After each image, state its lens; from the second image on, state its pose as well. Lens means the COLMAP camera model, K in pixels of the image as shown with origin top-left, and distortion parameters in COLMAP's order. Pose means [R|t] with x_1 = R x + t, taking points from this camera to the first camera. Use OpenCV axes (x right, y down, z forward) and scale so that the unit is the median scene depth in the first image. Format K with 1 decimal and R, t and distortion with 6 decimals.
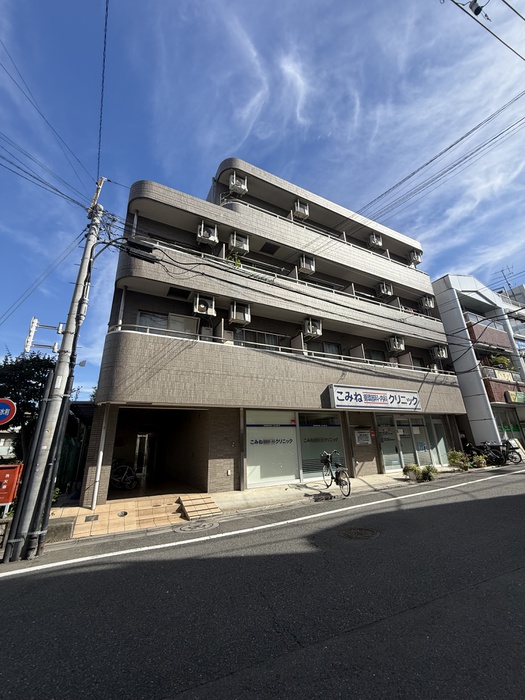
lens RADIAL K [[277.1, 0, 262.5], [0, 277.1, 350.0], [0, 0, 1]] dist [-0.000535, -0.000059]
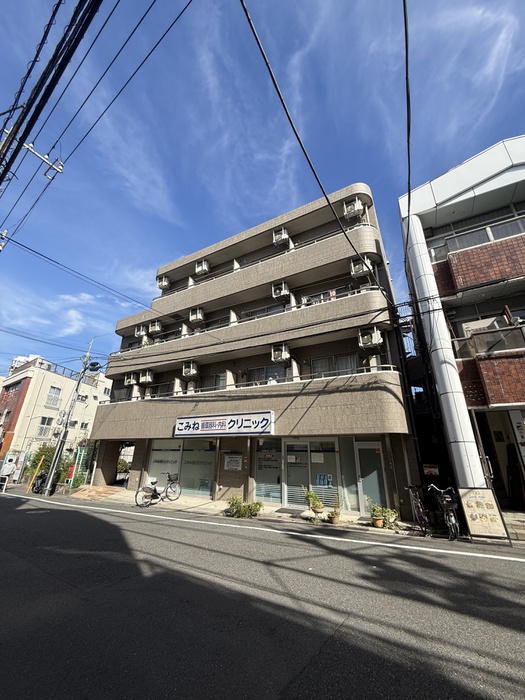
lens RADIAL K [[277.1, 0, 262.5], [0, 277.1, 350.0], [0, 0, 1]] dist [-0.000535, -0.000059]
pose [[0.541855, -0.261366, -0.798800, 1.356276], [0.239517, 0.959028, -0.151319, 0.101690], [0.805621, -0.109333, 0.582256, 0.552346]]
